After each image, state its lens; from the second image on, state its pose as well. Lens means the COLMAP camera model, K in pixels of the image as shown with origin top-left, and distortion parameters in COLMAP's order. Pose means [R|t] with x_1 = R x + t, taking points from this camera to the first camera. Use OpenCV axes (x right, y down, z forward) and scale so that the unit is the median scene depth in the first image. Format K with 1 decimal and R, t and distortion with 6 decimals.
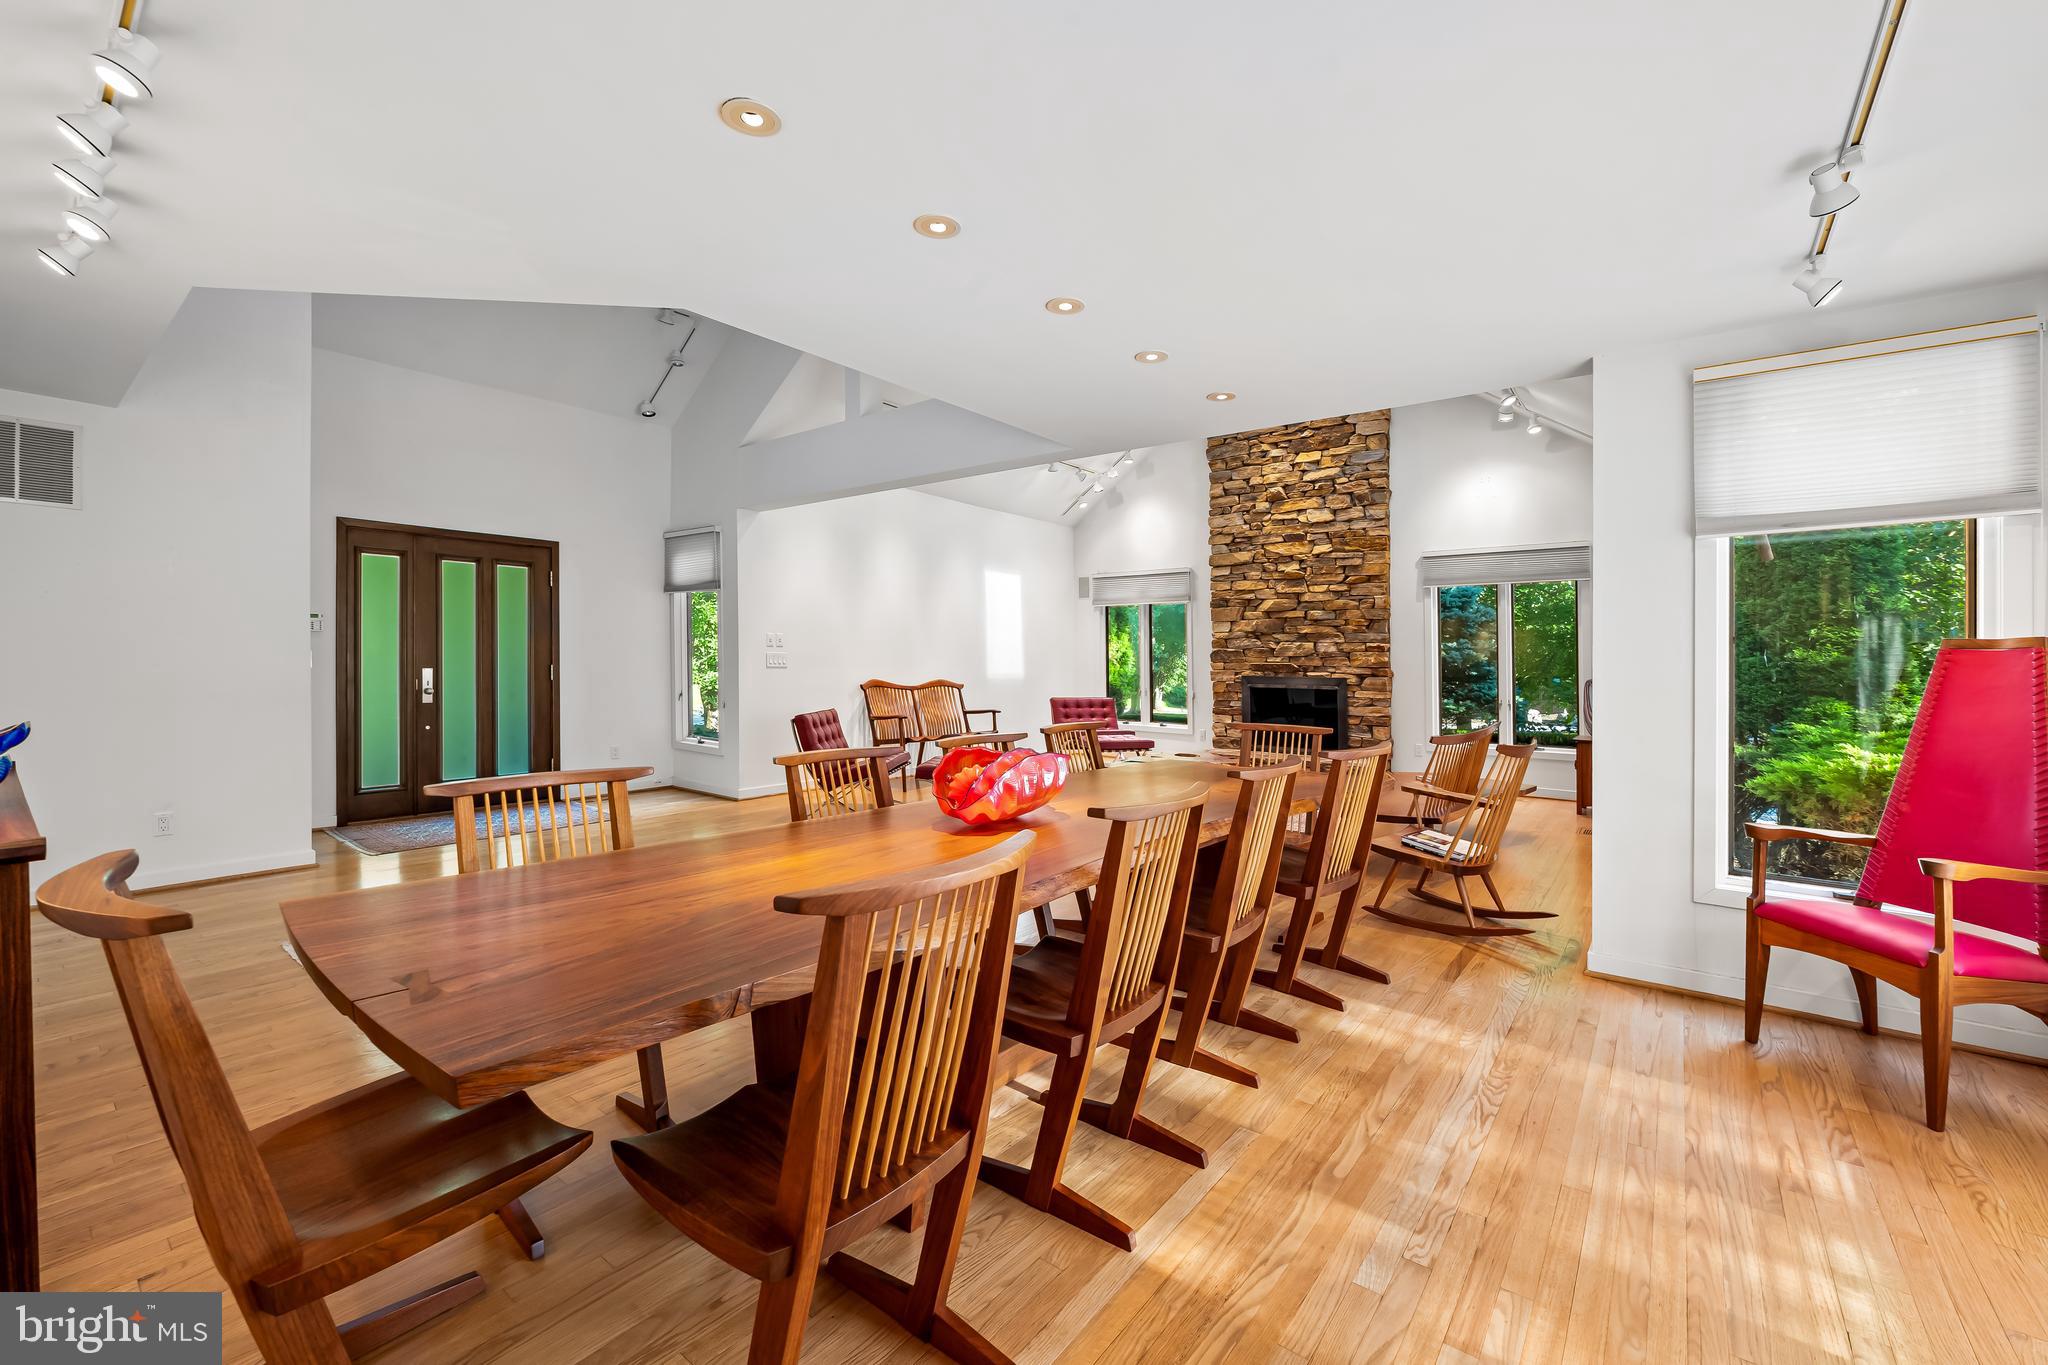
lens RADIAL K [[825.1, 0, 1024.9], [0, 825.1, 662.5], [0, 0, 1]] dist [-0.004140, -0.000339]
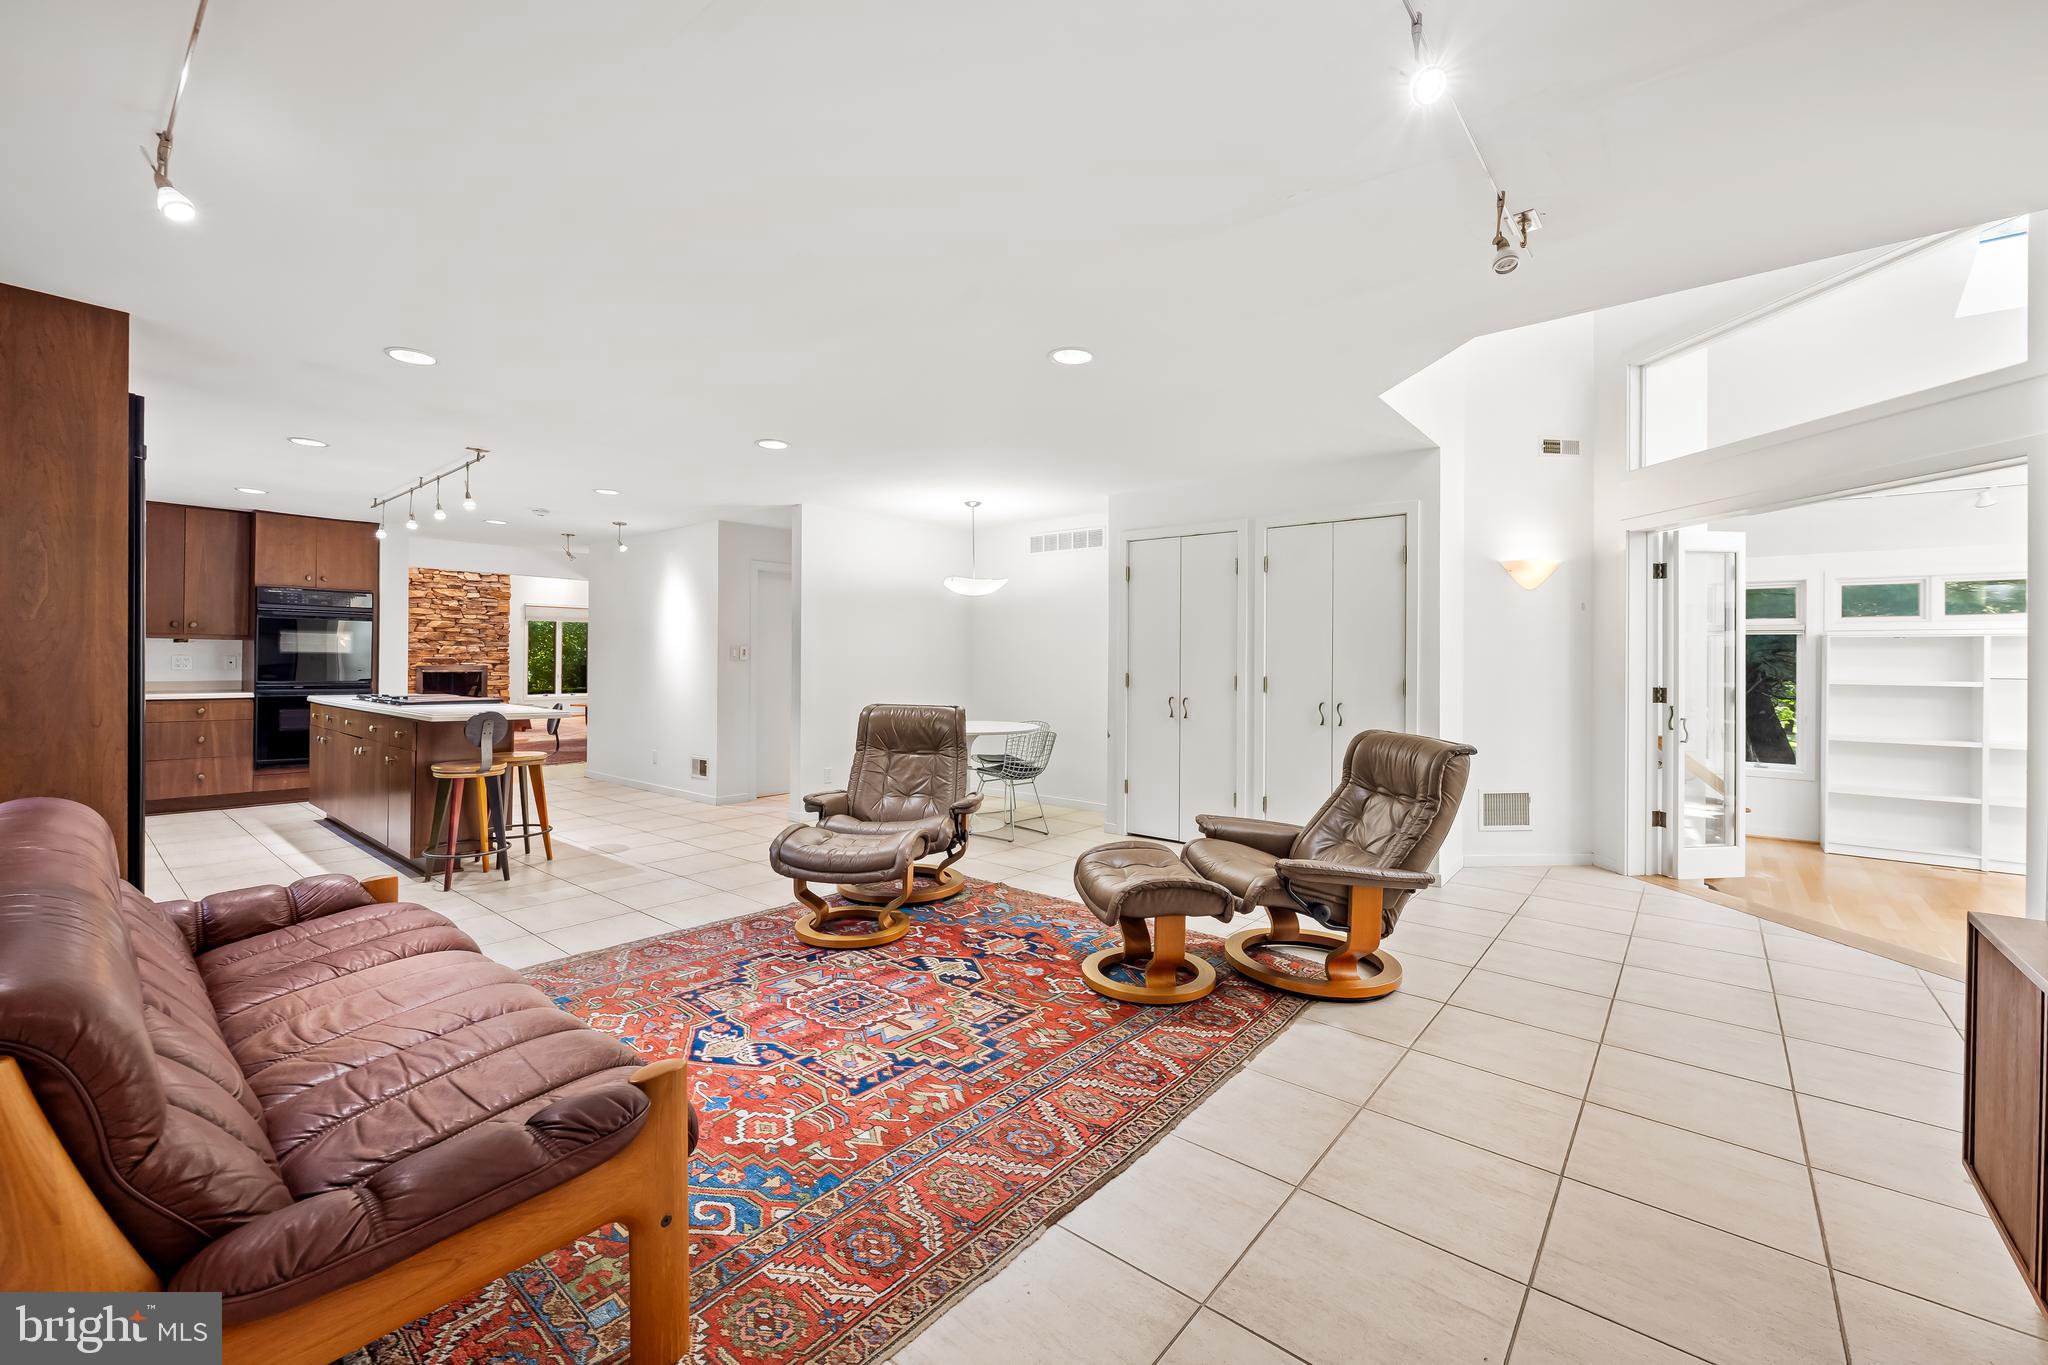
lens RADIAL K [[825.1, 0, 1024.9], [0, 825.1, 662.5], [0, 0, 1]] dist [-0.004140, -0.000339]
pose [[0.025173, -0.014071, 0.999584, -1.415201], [-0.003534, 0.999893, 0.014164, -0.018310], [-0.999677, -0.003889, 0.025121, -0.269187]]
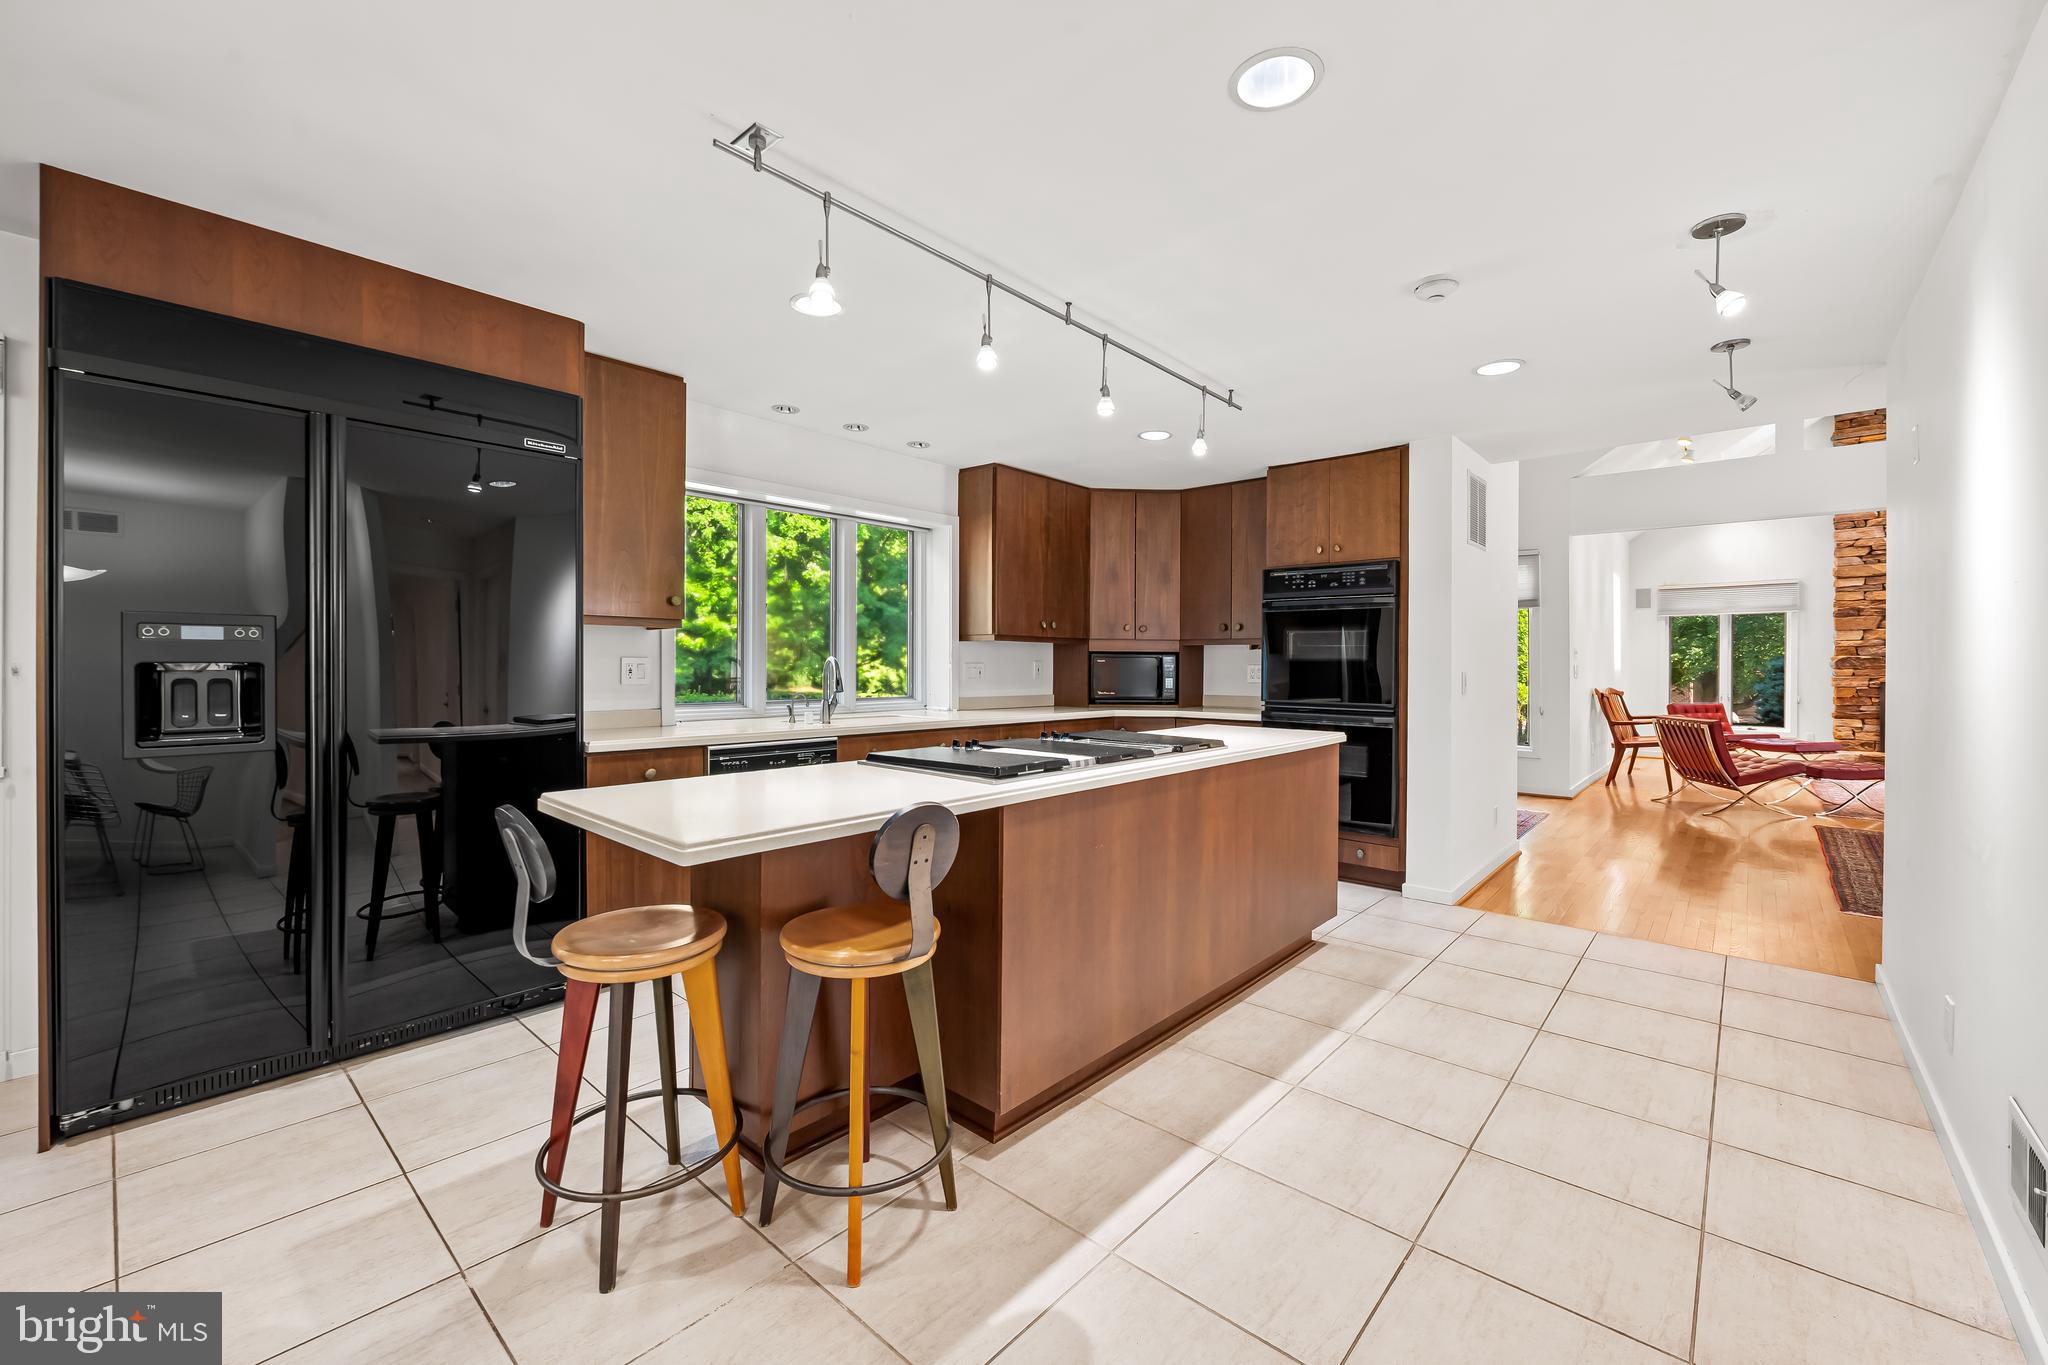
lens RADIAL K [[825.1, 0, 1024.9], [0, 825.1, 662.5], [0, 0, 1]] dist [-0.004140, -0.000339]
pose [[0.998422, -0.008492, -0.055506, -0.791238], [0.008078, 0.999938, -0.007679, -0.009434], [0.055567, 0.007219, 0.998429, -0.088075]]
